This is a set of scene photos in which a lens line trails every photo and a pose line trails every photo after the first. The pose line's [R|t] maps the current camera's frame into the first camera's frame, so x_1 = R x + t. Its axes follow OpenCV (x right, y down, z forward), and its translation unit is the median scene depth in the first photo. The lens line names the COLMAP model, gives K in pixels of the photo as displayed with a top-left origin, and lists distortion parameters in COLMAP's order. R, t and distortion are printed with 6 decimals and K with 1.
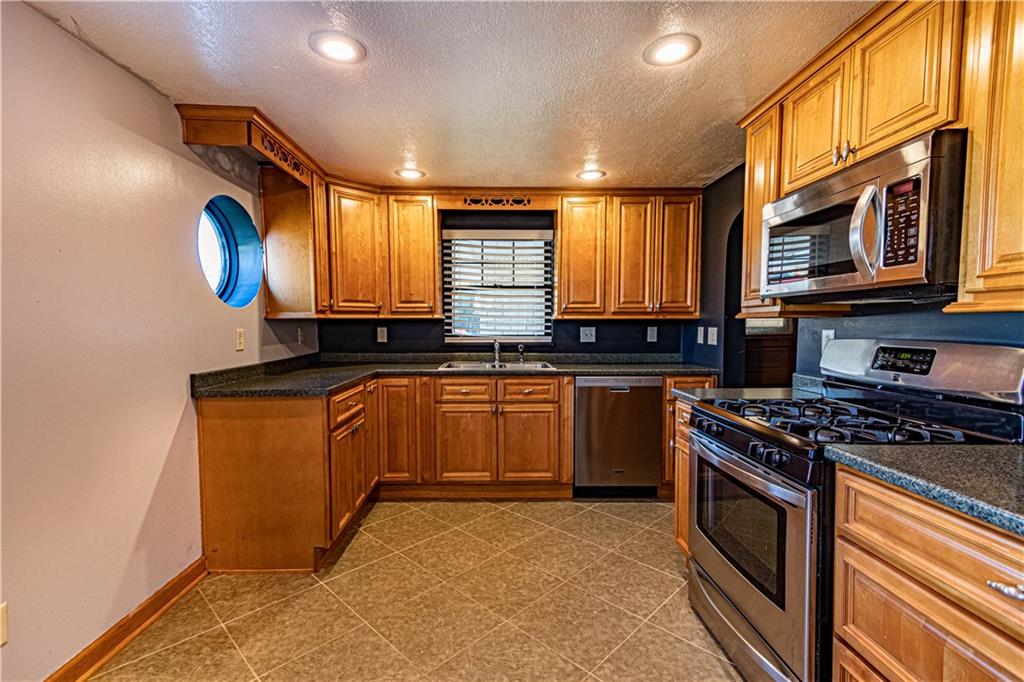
lens RADIAL K [[464.6, 0, 506.4], [0, 464.6, 346.1], [0, 0, 1]] dist [0.044621, -0.012098]
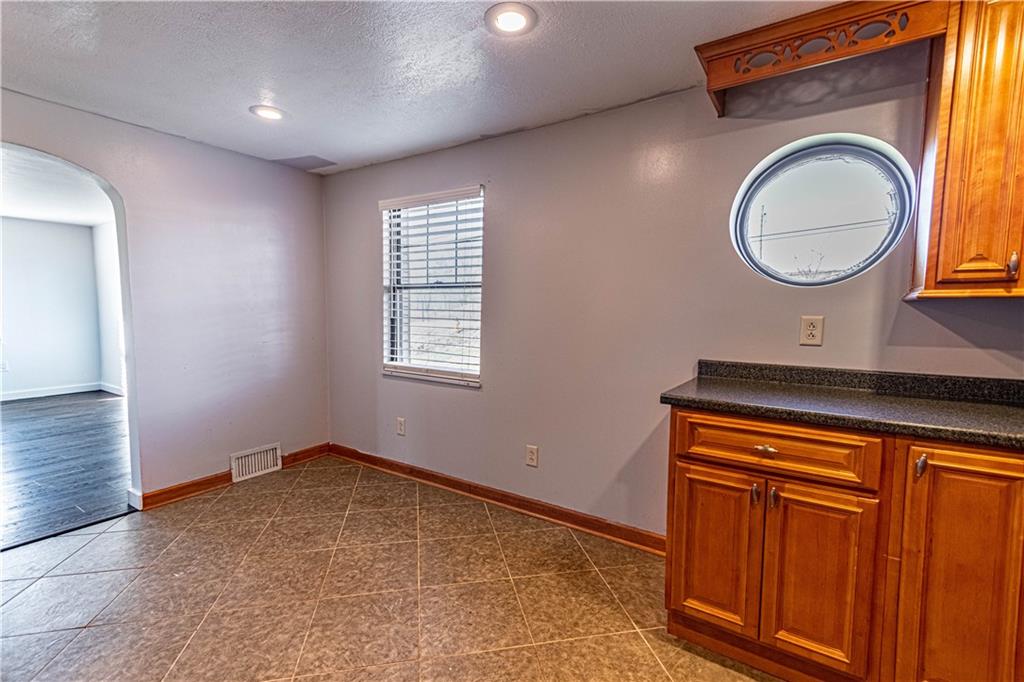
lens RADIAL K [[464.6, 0, 506.4], [0, 464.6, 346.1], [0, 0, 1]] dist [0.044621, -0.012098]
pose [[-0.572715, 0.067923, -0.816936, 0.254023], [-0.045967, 0.992332, 0.114732, -0.043516], [0.818465, 0.103261, -0.565201, 0.853516]]
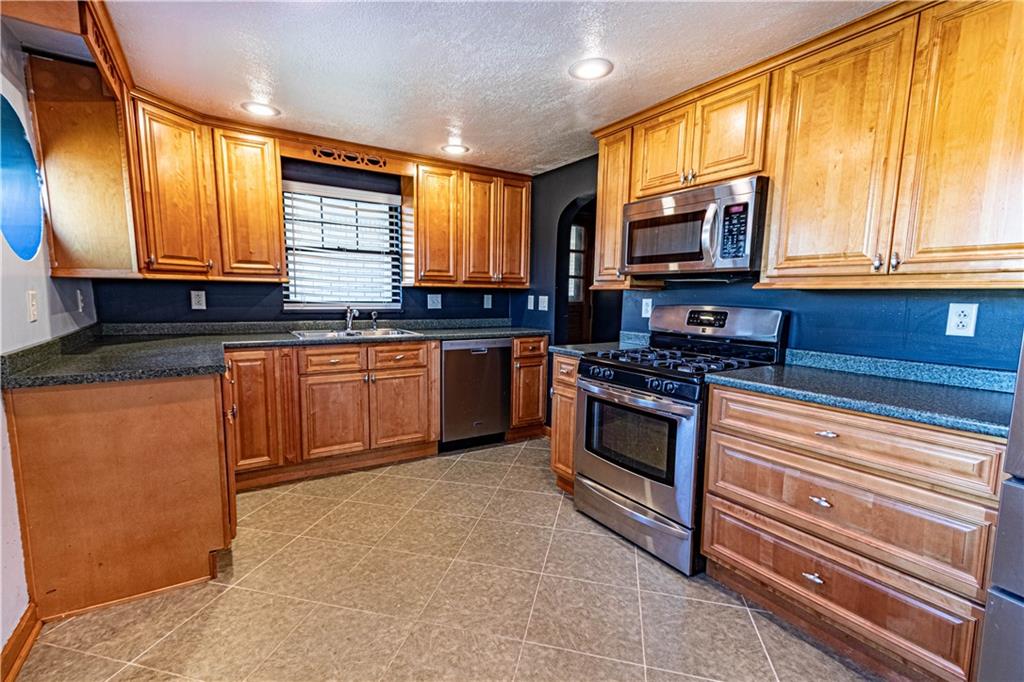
lens RADIAL K [[464.6, 0, 506.4], [0, 464.6, 346.1], [0, 0, 1]] dist [0.044621, -0.012098]
pose [[0.860399, -0.045169, 0.507615, -0.265799], [0.009289, 0.997289, 0.072996, 0.000483], [-0.509536, -0.058090, 0.858486, 0.010324]]
